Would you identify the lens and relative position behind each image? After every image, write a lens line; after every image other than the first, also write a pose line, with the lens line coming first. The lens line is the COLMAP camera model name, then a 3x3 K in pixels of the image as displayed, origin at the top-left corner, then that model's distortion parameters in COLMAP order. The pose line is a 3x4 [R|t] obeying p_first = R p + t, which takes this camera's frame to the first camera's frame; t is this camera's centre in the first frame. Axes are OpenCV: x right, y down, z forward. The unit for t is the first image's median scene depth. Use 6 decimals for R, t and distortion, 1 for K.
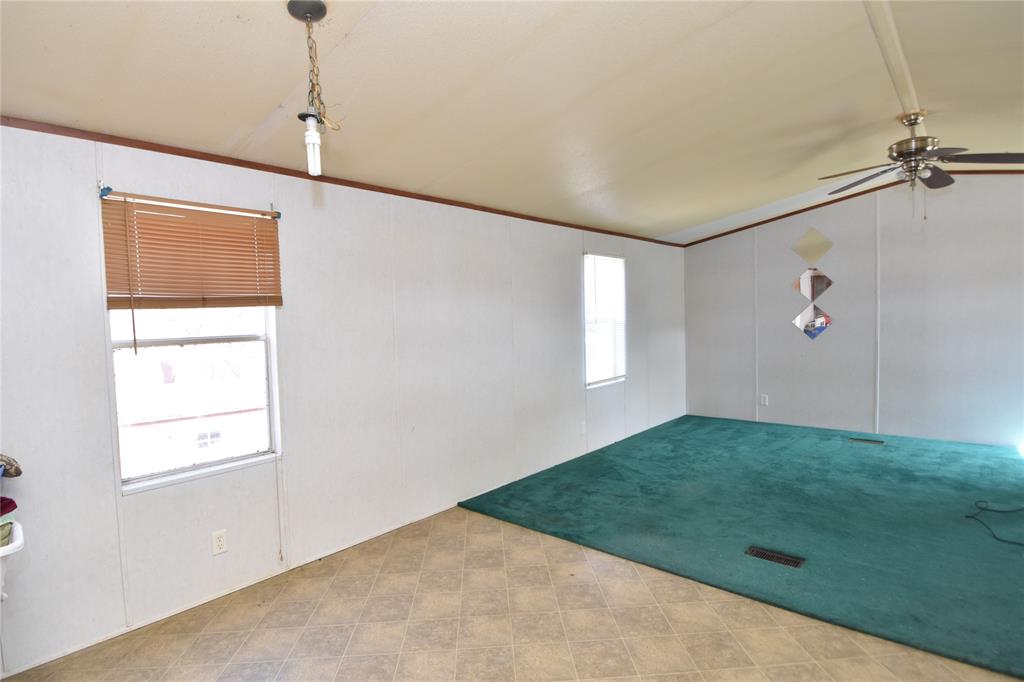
lens RADIAL K [[521.0, 0, 492.7], [0, 521.0, 345.8], [0, 0, 1]] dist [-0.000338, -0.020398]
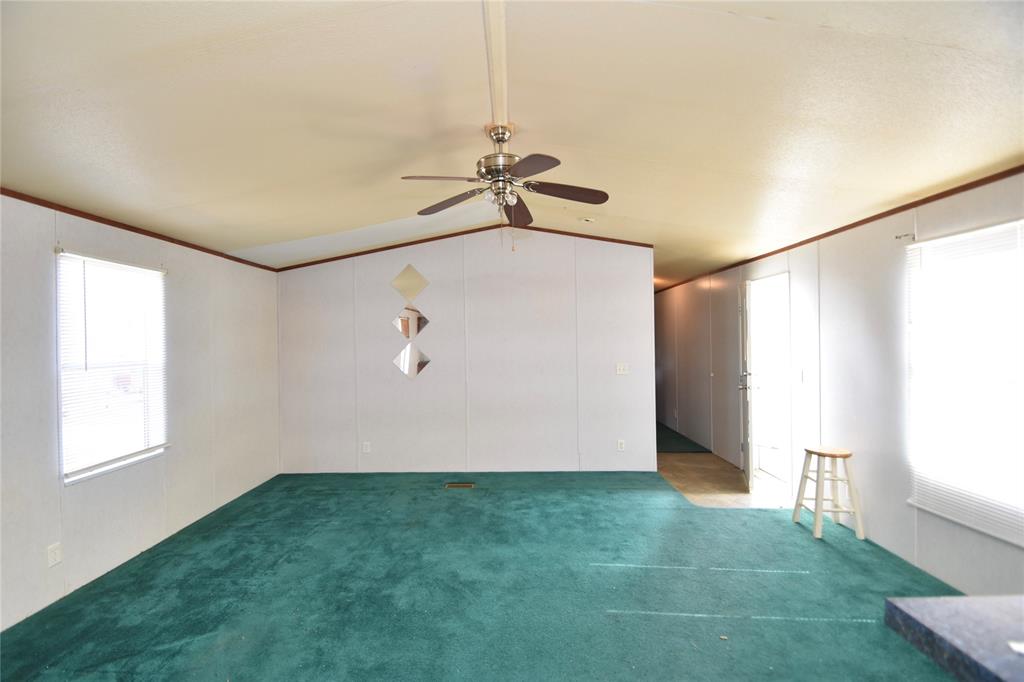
lens RADIAL K [[449.0, 0, 492.4], [0, 449.0, 340.3], [0, 0, 1]] dist [0.001966, -0.009604]
pose [[0.764035, 0.021691, 0.644811, 0.262264], [0.025826, 0.997605, -0.064161, -0.037403], [-0.644658, 0.065674, 0.761645, 0.362864]]
